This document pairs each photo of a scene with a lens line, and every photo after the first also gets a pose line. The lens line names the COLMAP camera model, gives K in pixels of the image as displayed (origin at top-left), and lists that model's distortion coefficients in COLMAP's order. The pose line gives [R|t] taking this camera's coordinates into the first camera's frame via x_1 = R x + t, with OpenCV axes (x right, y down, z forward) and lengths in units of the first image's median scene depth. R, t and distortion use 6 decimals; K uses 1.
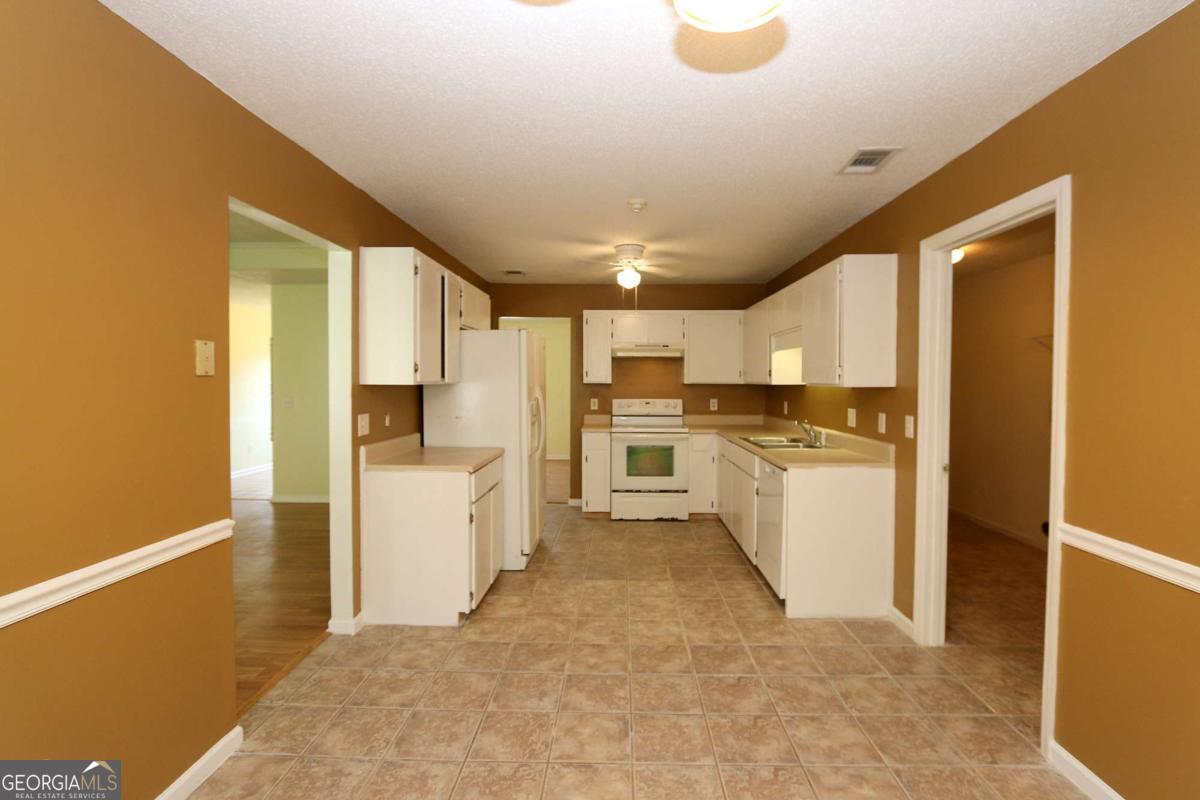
lens RADIAL K [[554.7, 0, 618.9], [0, 554.7, 387.2], [0, 0, 1]] dist [-0.000845, -0.000214]
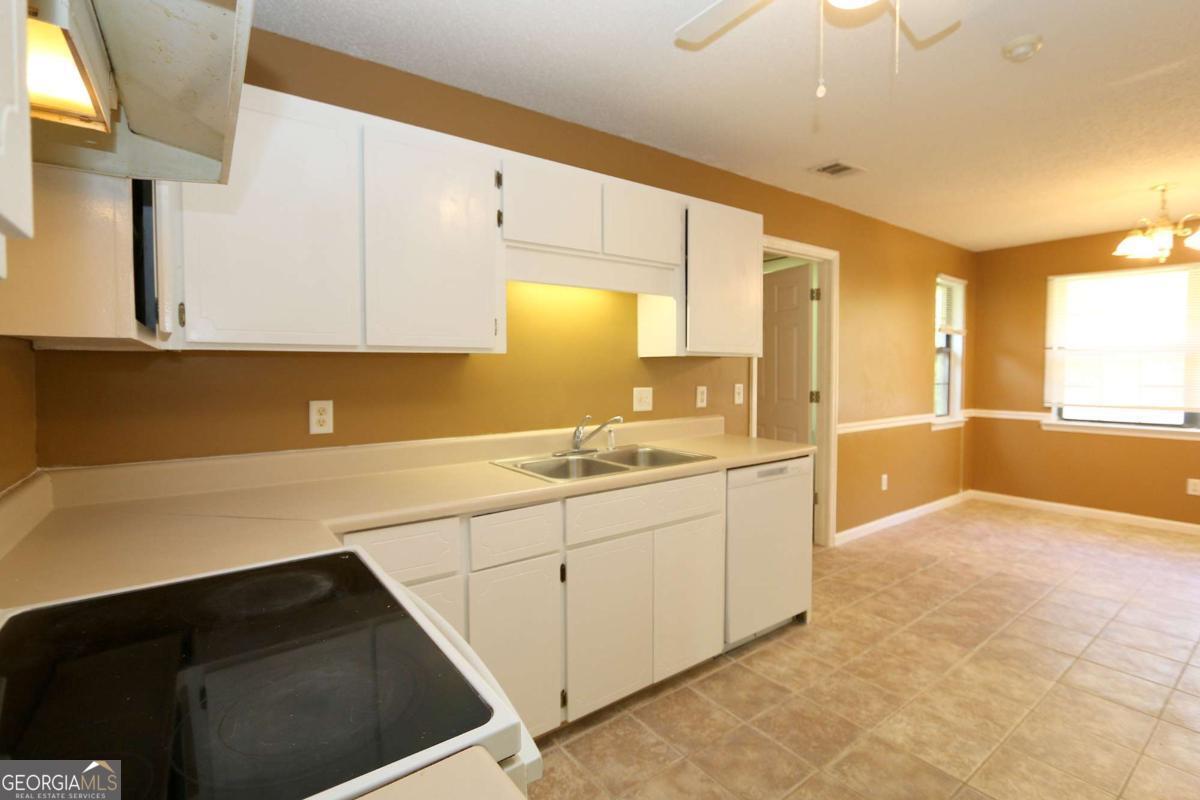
lens RADIAL K [[554.7, 0, 618.9], [0, 554.7, 387.2], [0, 0, 1]] dist [-0.000845, -0.000214]
pose [[-0.611297, -0.027639, 0.790919, -0.193874], [0.014283, 0.998842, 0.045944, 0.004114], [-0.791272, 0.039382, -0.610194, 1.792712]]
